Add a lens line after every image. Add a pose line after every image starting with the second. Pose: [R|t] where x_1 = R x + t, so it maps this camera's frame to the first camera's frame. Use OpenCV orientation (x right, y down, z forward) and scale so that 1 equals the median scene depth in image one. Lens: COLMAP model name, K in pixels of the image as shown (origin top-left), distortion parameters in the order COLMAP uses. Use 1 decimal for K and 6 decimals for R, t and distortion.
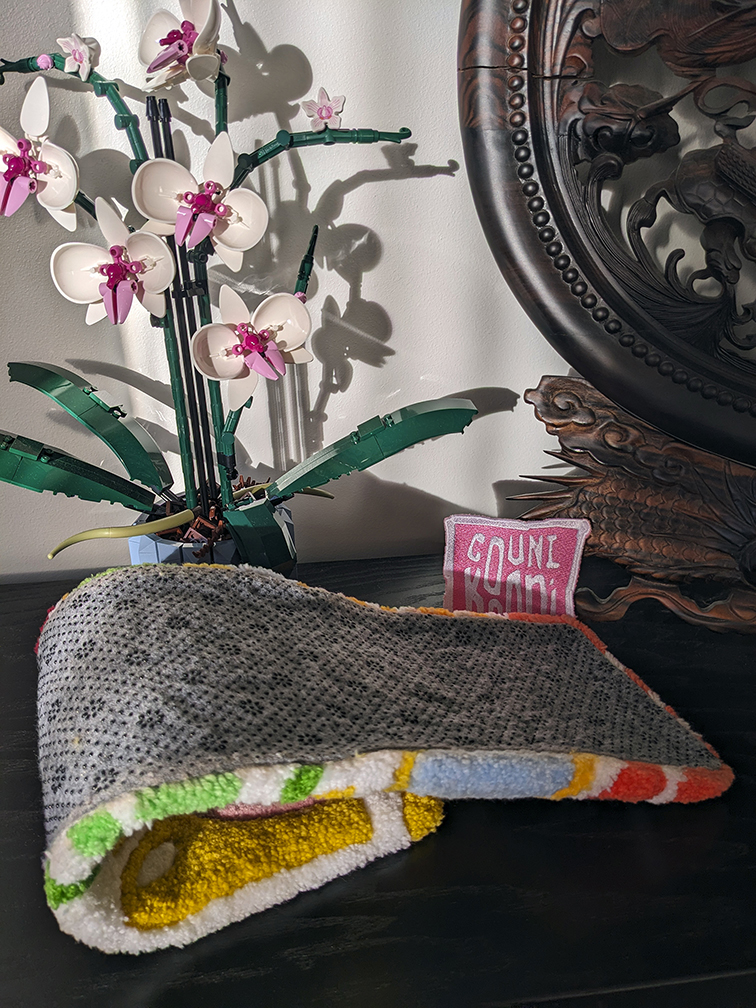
lens RADIAL K [[821.9, 0, 371.3], [0, 821.9, 491.4], [0, 0, 1]] dist [0.044665, -0.098613]
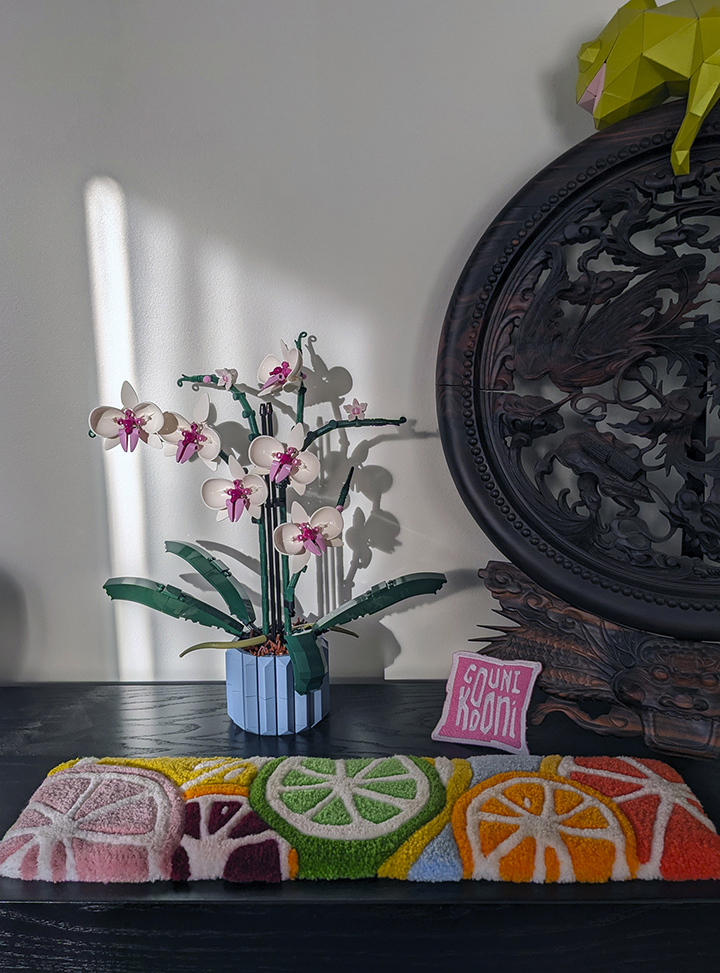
lens RADIAL K [[834.4, 0, 360.0], [0, 834.4, 486.5], [0, 0, 1]] dist [0.069572, -0.005694]
pose [[0.993185, 0.028913, -0.112909, 0.151740], [-0.054489, 0.971541, -0.230518, 0.114962], [0.103031, 0.235099, 0.966495, -0.676228]]
